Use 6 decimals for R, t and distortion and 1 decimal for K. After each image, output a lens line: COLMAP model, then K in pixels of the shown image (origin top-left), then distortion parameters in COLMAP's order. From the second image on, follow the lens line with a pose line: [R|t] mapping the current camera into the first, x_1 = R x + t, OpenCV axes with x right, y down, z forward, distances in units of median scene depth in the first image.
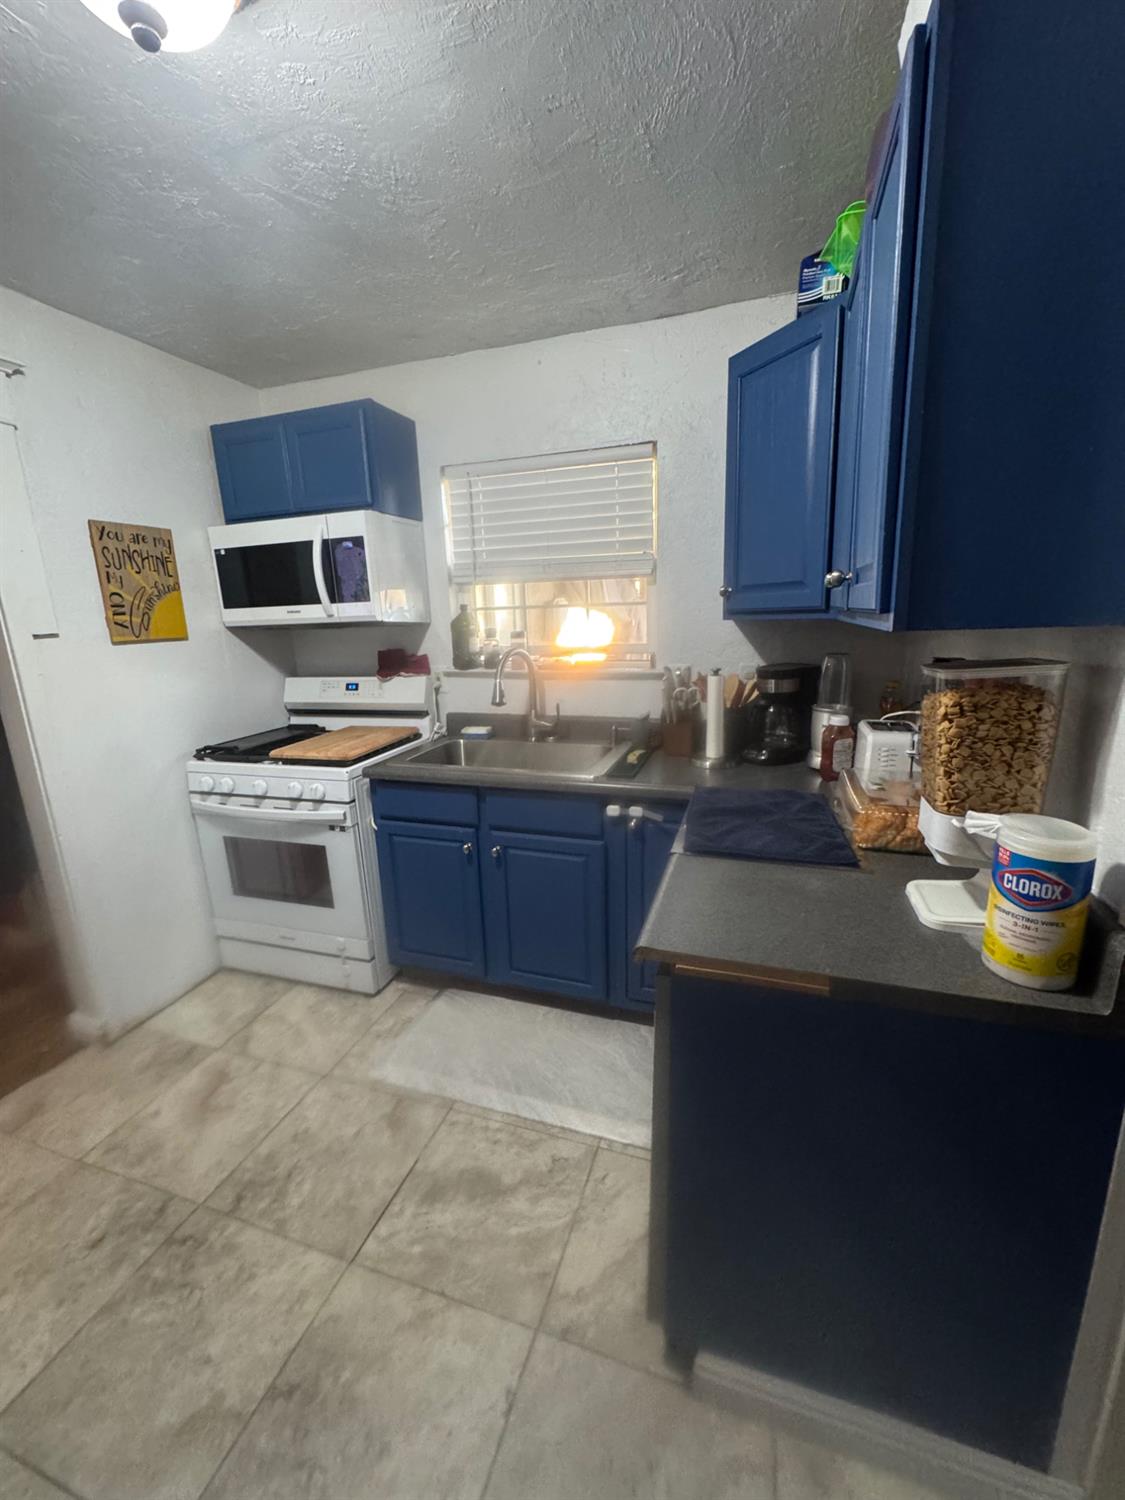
lens RADIAL K [[607.4, 0, 568.5], [0, 607.4, 751.0], [0, 0, 1]] dist [-0.000116, -0.000196]
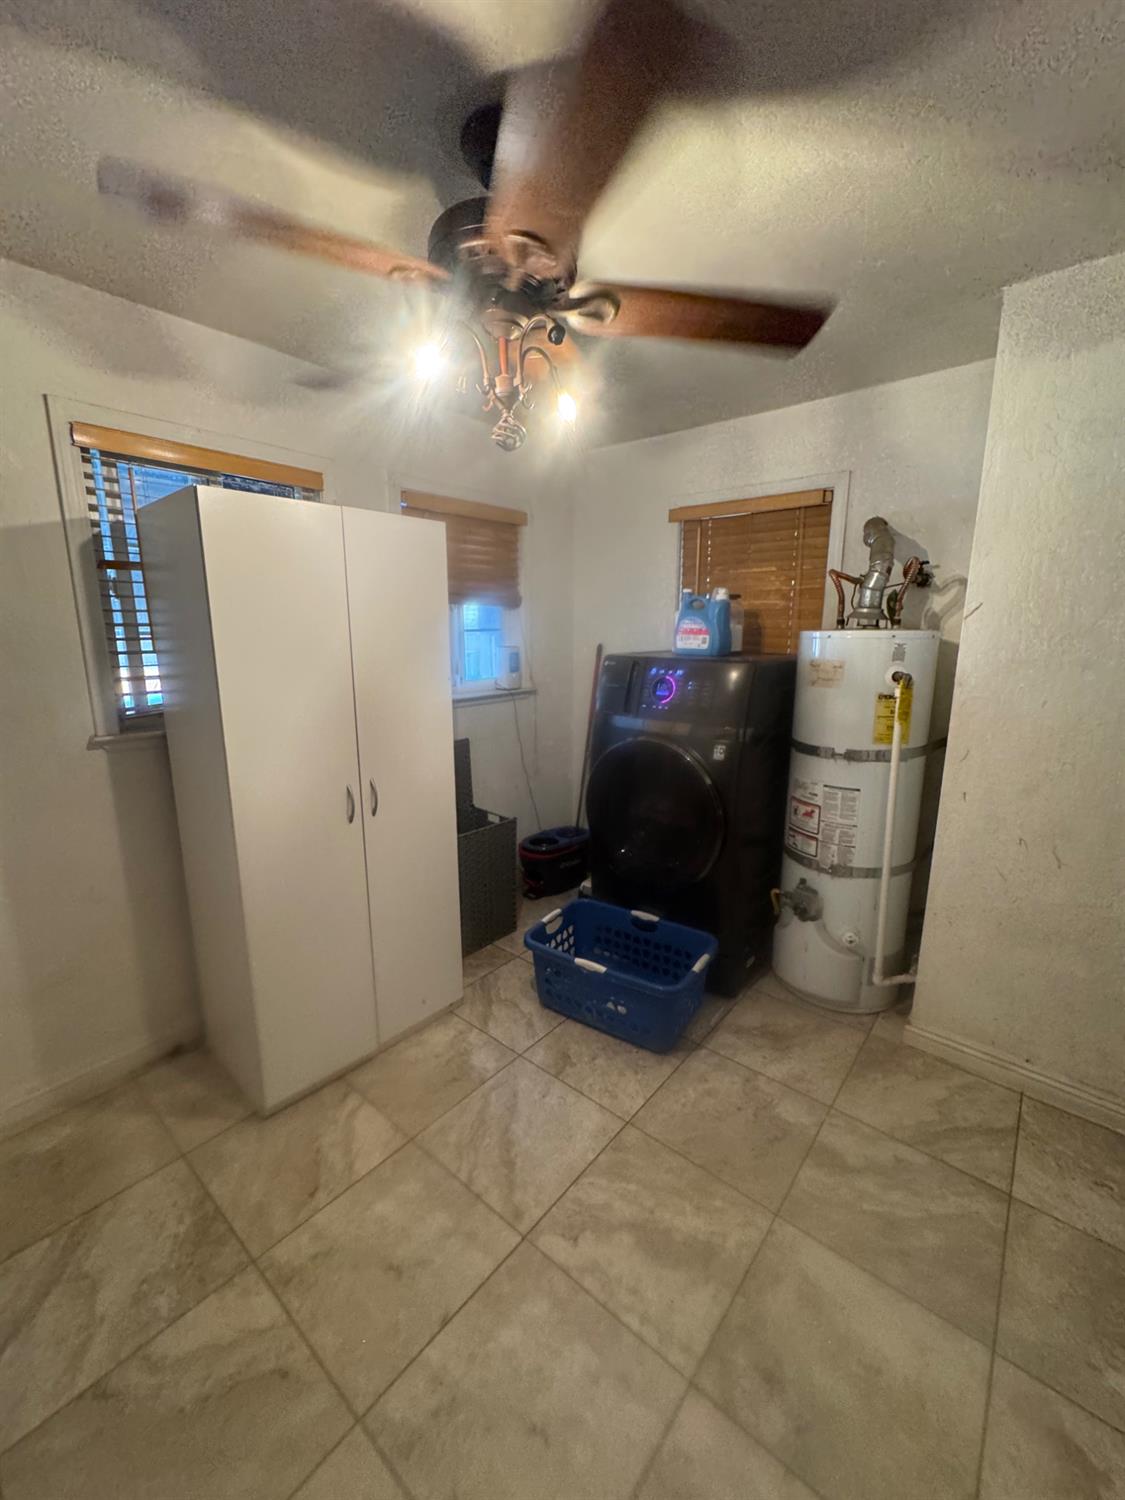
lens RADIAL K [[607.4, 0, 568.5], [0, 607.4, 751.0], [0, 0, 1]] dist [-0.000116, -0.000196]
pose [[-0.929712, -0.033892, 0.366726, -0.339858], [0.118830, 0.914895, 0.385807, -0.374665], [-0.348591, 0.402267, -0.846561, 1.545979]]
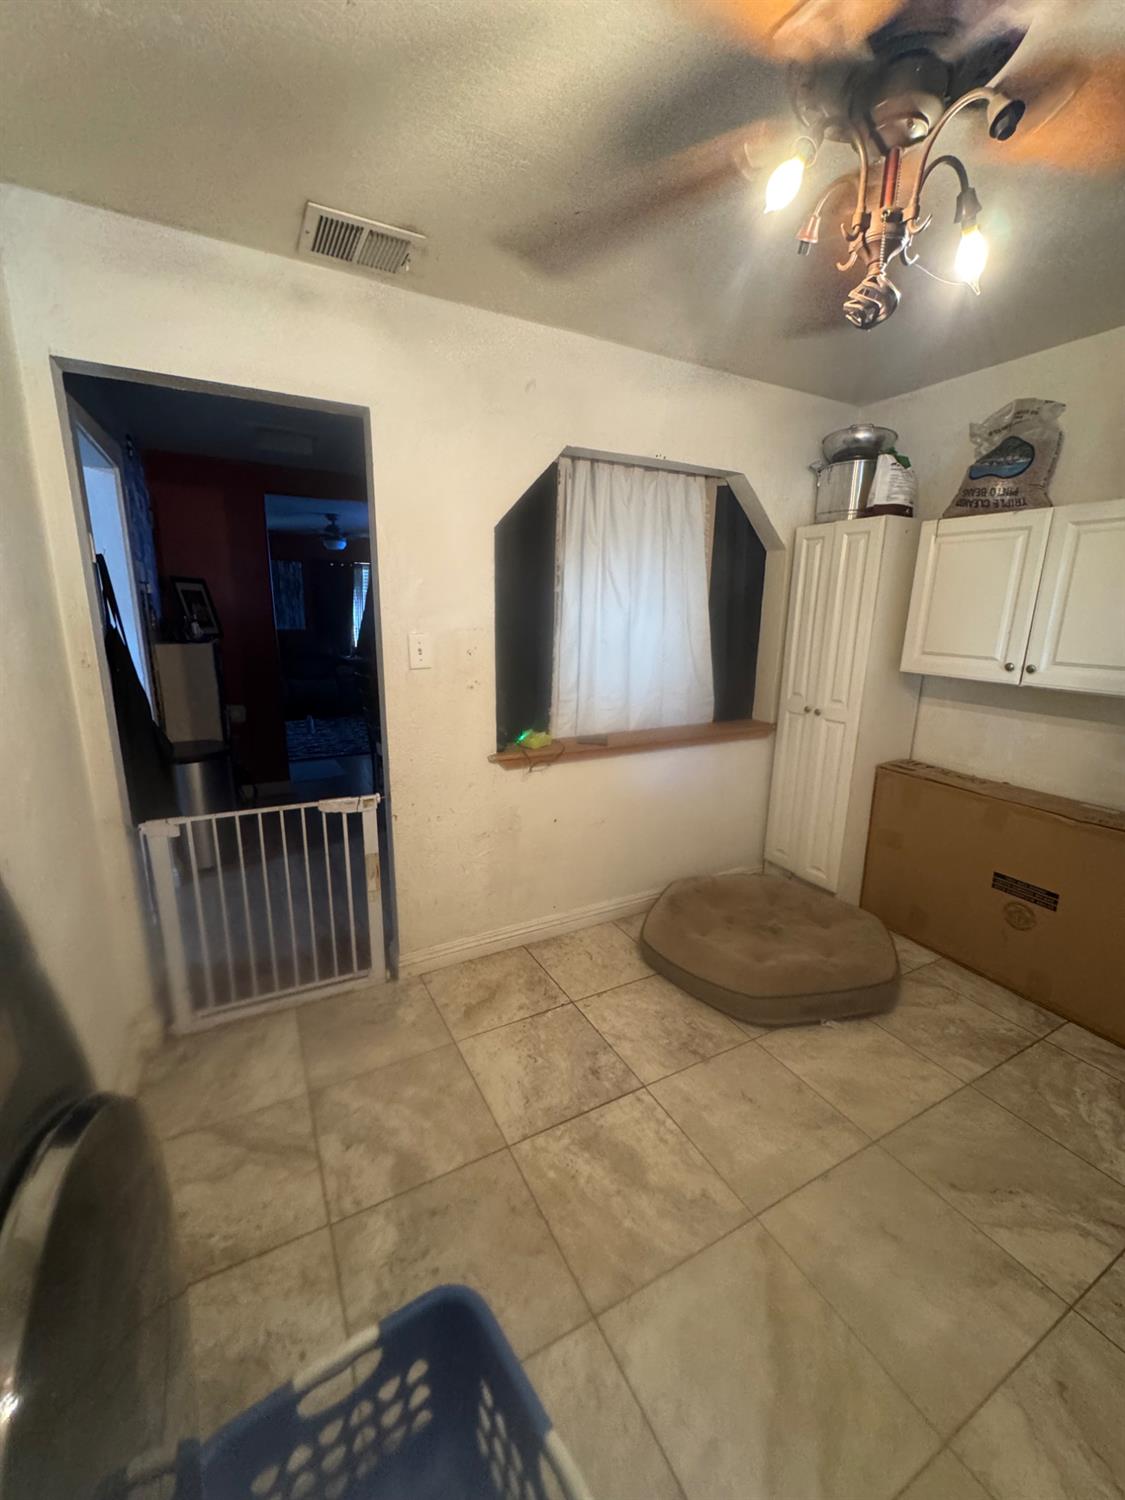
lens RADIAL K [[607.4, 0, 568.5], [0, 607.4, 751.0], [0, 0, 1]] dist [-0.000116, -0.000196]
pose [[0.729834, 0.205111, -0.652128, 0.308533], [-0.194512, 0.976805, 0.089541, -0.041204], [0.655368, 0.061497, 0.752802, 0.118843]]
